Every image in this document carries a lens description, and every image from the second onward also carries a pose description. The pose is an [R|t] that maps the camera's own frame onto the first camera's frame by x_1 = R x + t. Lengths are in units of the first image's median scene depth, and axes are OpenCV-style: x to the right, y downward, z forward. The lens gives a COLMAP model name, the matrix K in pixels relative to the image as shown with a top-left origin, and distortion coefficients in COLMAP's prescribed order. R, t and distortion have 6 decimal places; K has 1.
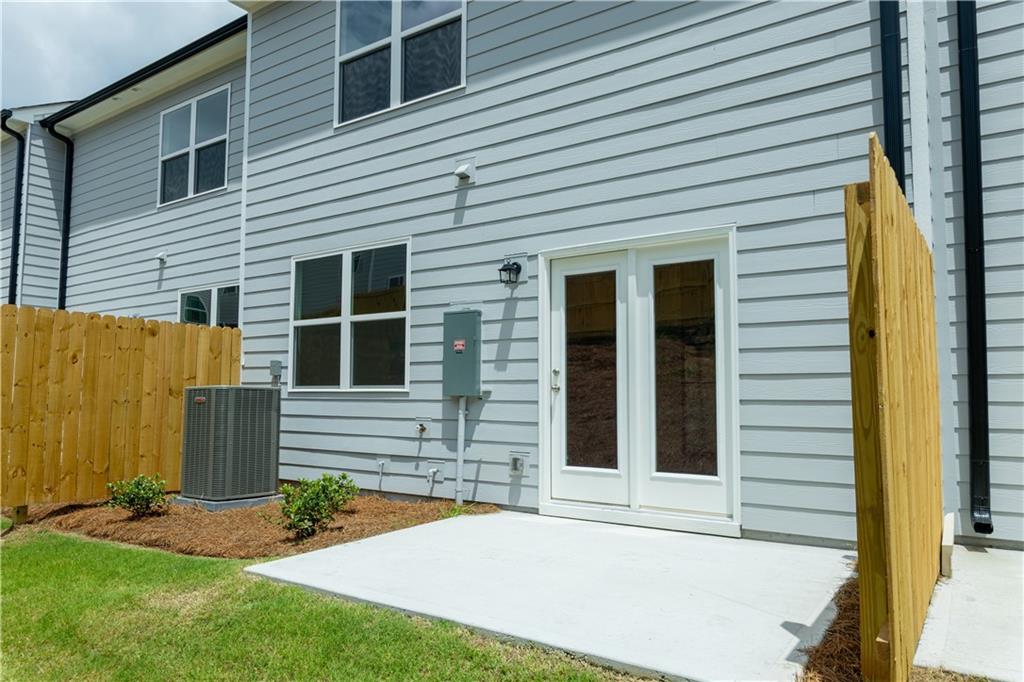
lens RADIAL K [[696.5, 0, 512.0], [0, 696.5, 341.0], [0, 0, 1]] dist [0.002988, 0.000329]
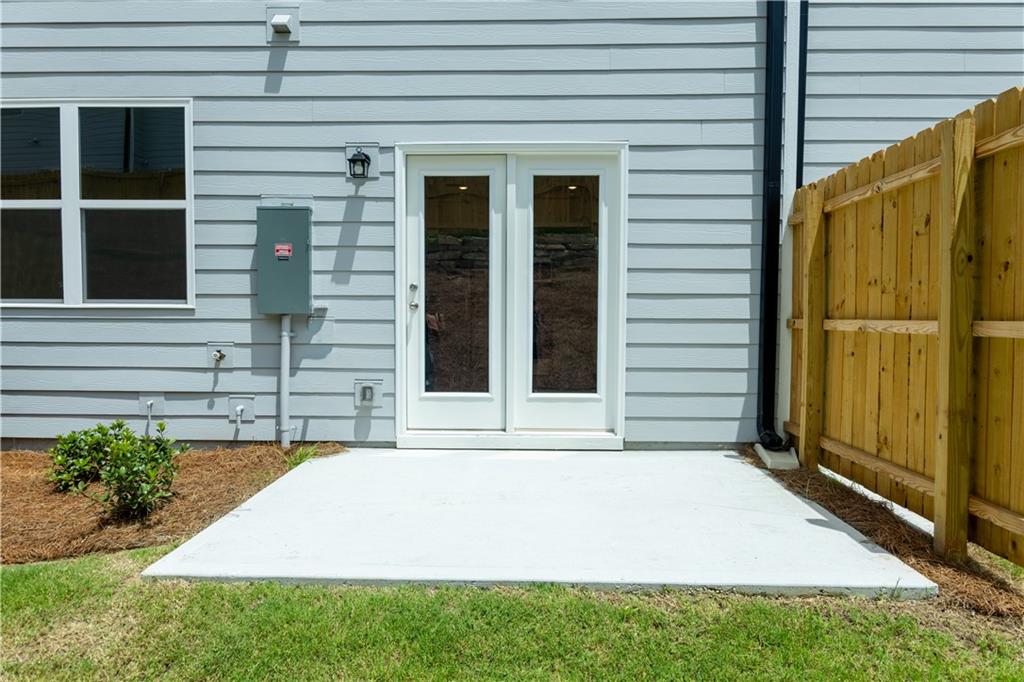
lens RADIAL K [[696.5, 0, 512.0], [0, 696.5, 341.0], [0, 0, 1]] dist [0.002988, 0.000329]
pose [[0.835464, -0.018167, 0.549245, -0.308536], [-0.044841, 0.993867, 0.101082, 0.017600], [-0.547713, -0.109079, 0.829525, 0.195798]]
